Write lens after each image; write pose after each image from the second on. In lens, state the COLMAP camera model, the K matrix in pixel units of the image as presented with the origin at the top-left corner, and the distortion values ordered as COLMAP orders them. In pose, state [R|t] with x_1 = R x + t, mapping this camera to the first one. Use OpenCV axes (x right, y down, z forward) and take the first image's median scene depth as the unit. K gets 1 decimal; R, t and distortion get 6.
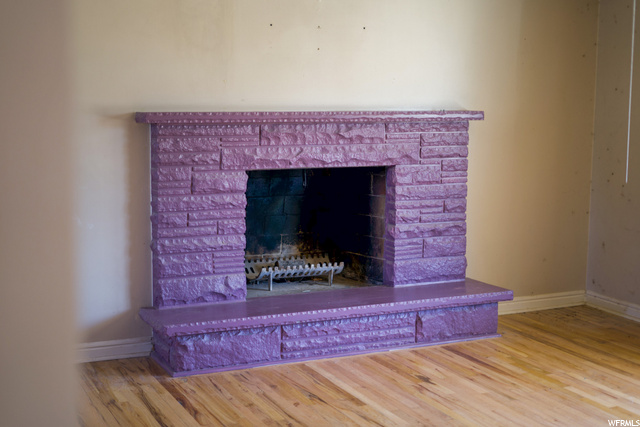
lens RADIAL K [[953.1, 0, 320.0], [0, 953.1, 213.5], [0, 0, 1]] dist [-0.010192, -0.015881]
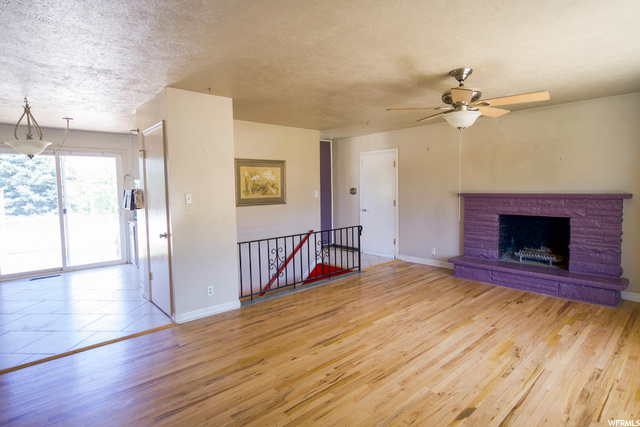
lens RADIAL K [[335.9, 0, 320.2], [0, 335.9, 202.7], [0, 0, 1]] dist [-0.001224, -0.000447]
pose [[0.302448, 0.037993, -0.952408, 0.697657], [-0.105735, 0.994376, 0.006090, -0.029659], [0.947283, 0.098861, 0.304764, 0.200251]]
